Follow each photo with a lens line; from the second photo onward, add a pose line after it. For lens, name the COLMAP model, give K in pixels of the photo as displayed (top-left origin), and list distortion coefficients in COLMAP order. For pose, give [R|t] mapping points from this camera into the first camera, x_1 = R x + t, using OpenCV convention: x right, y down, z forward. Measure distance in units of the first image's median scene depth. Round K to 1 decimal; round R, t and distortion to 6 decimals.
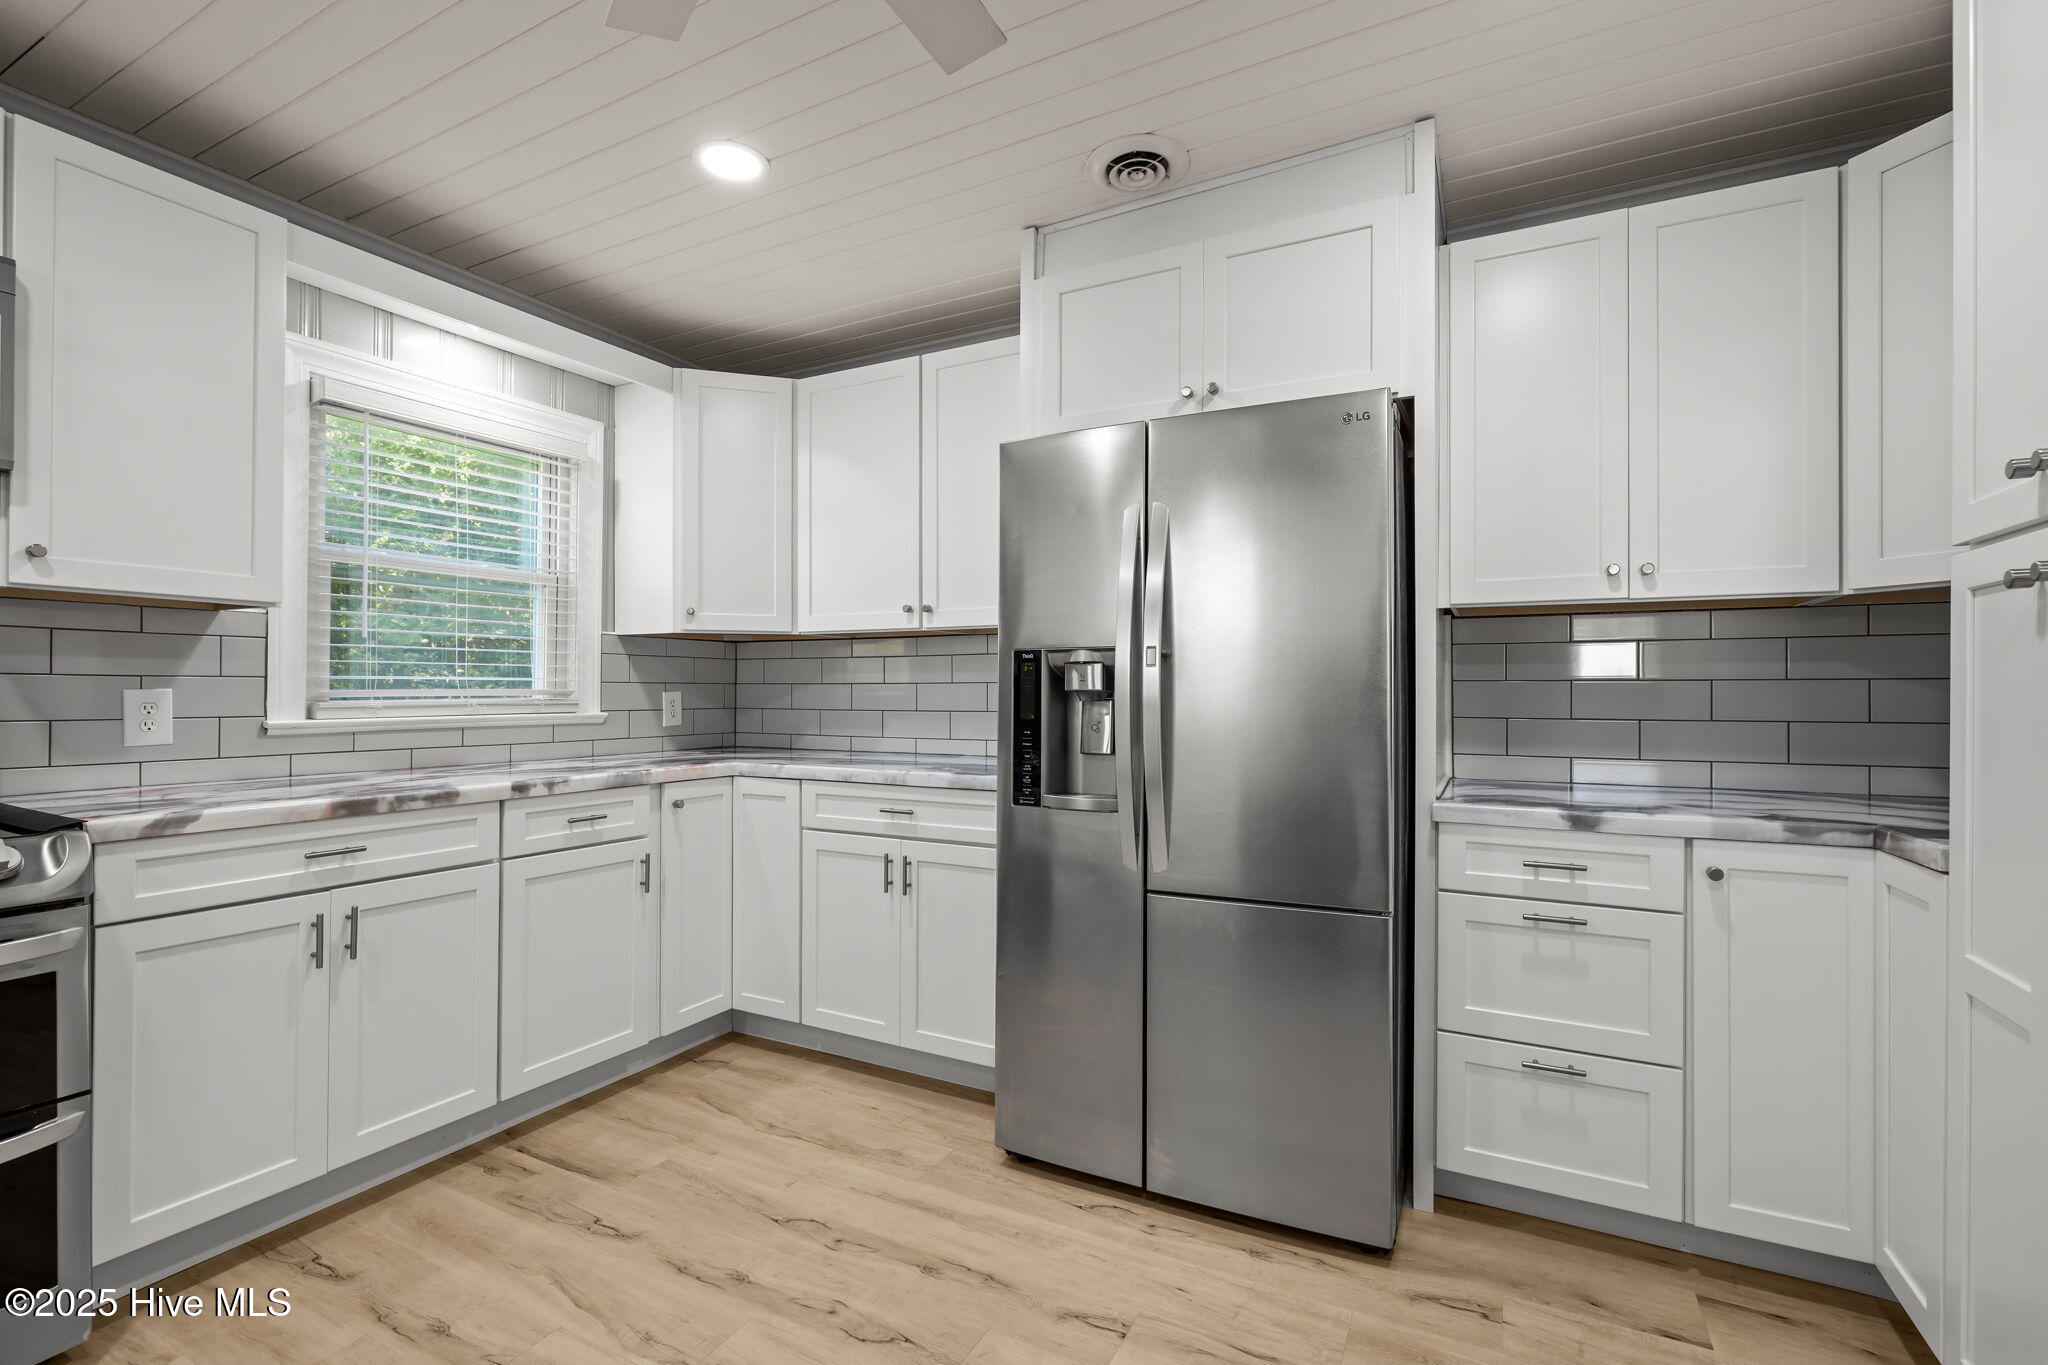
lens RADIAL K [[941.8, 0, 1013.7], [0, 941.8, 695.7], [0, 0, 1]] dist [-0.001116, 0.000050]
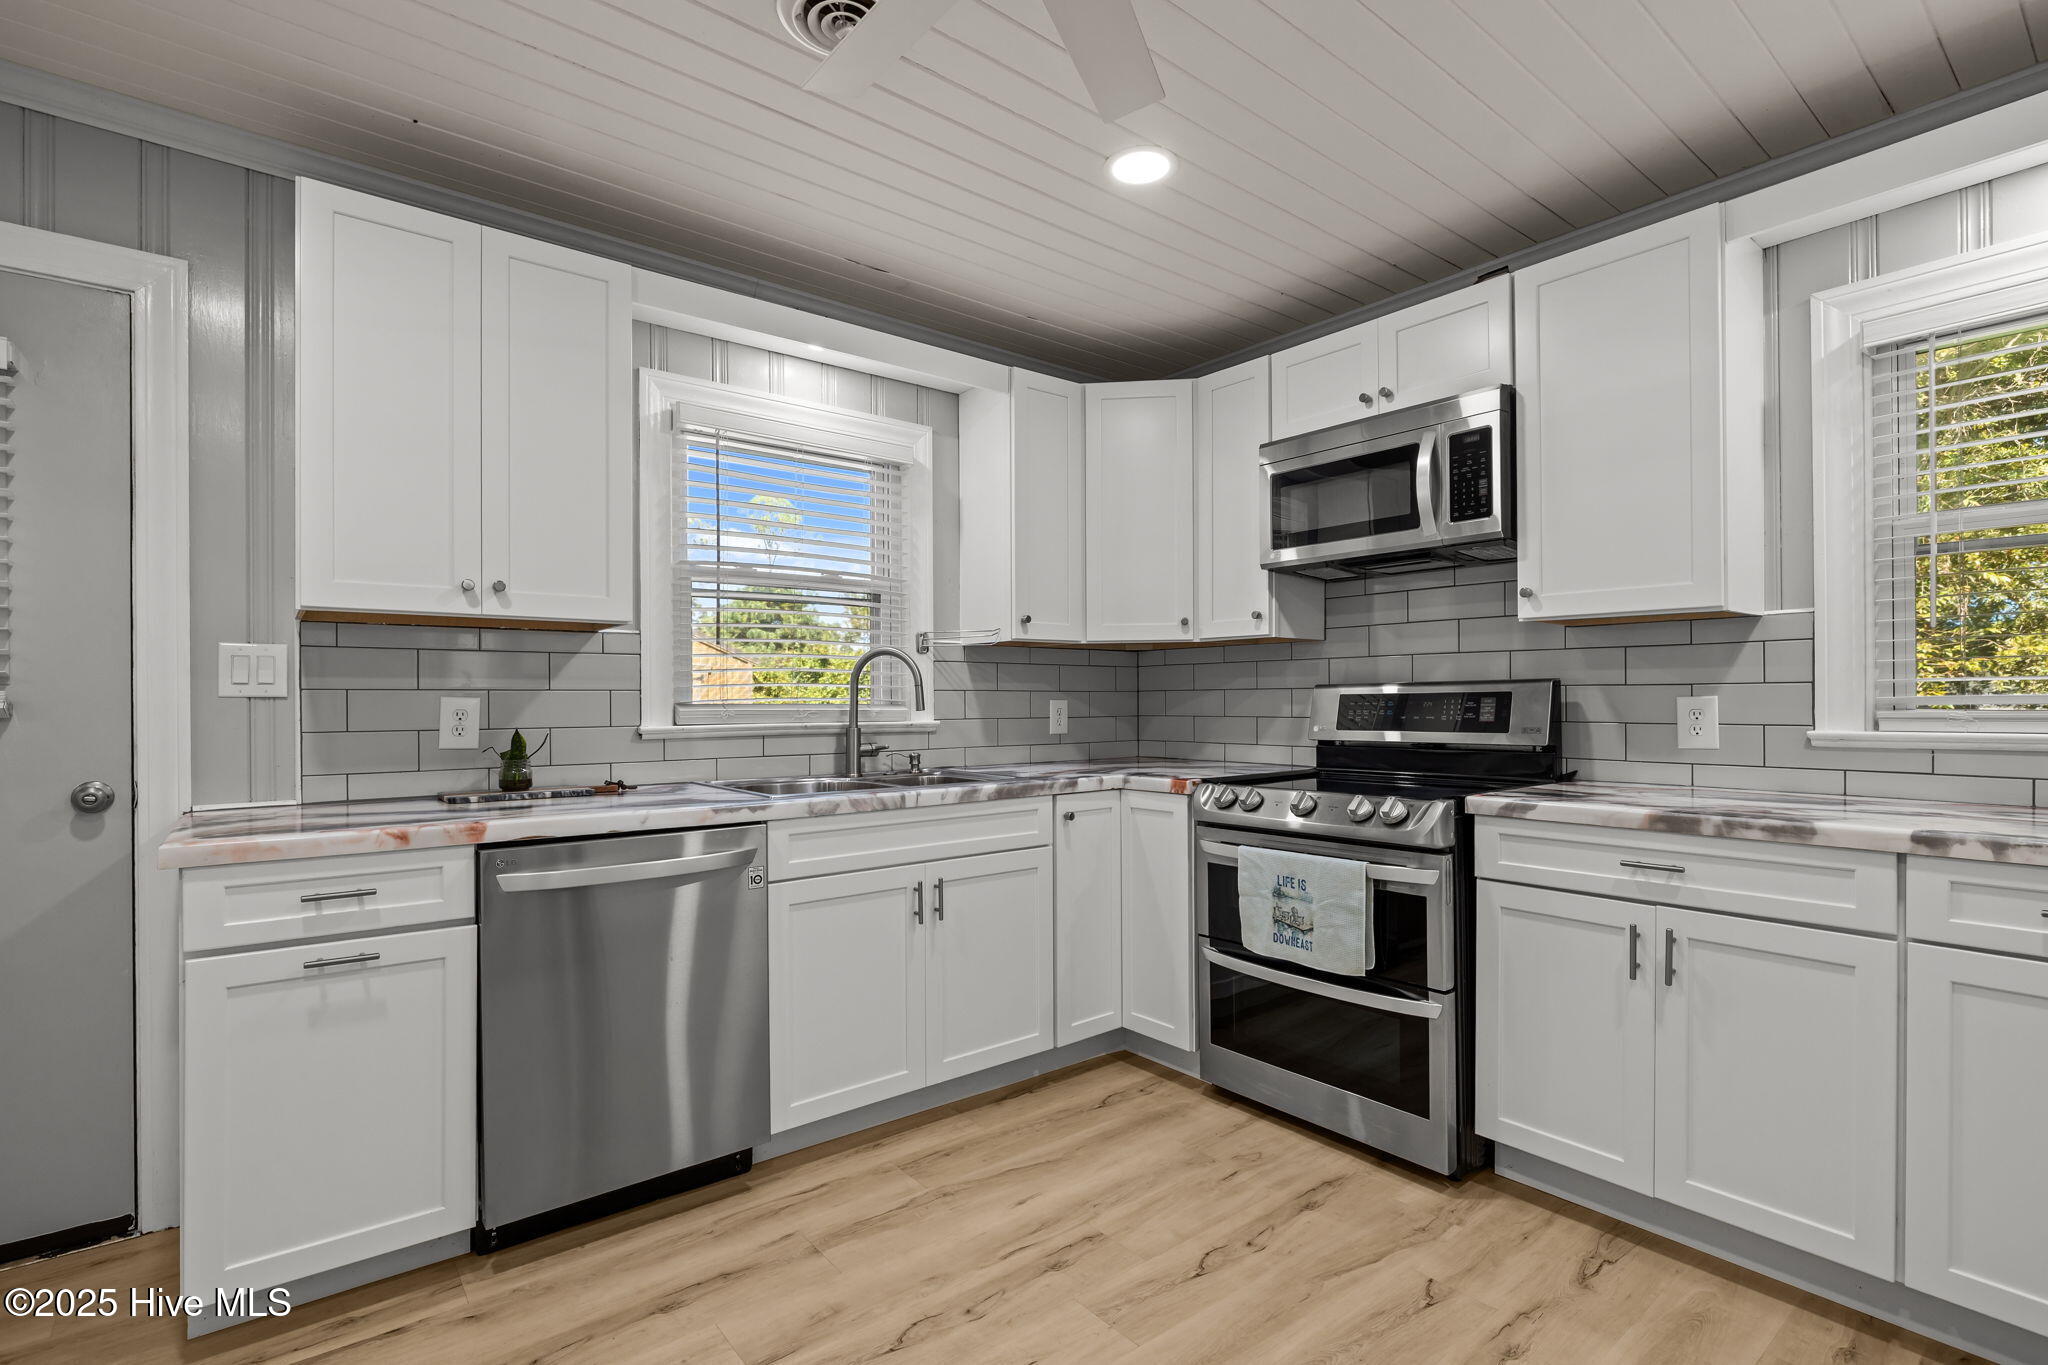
lens RADIAL K [[941.8, 0, 1013.7], [0, 941.8, 695.7], [0, 0, 1]] dist [-0.001116, 0.000050]
pose [[-0.400837, -0.003737, -0.916142, 0.387986], [-0.001097, 0.999993, -0.003599, -0.003178], [0.916149, -0.000438, -0.400838, 0.725075]]
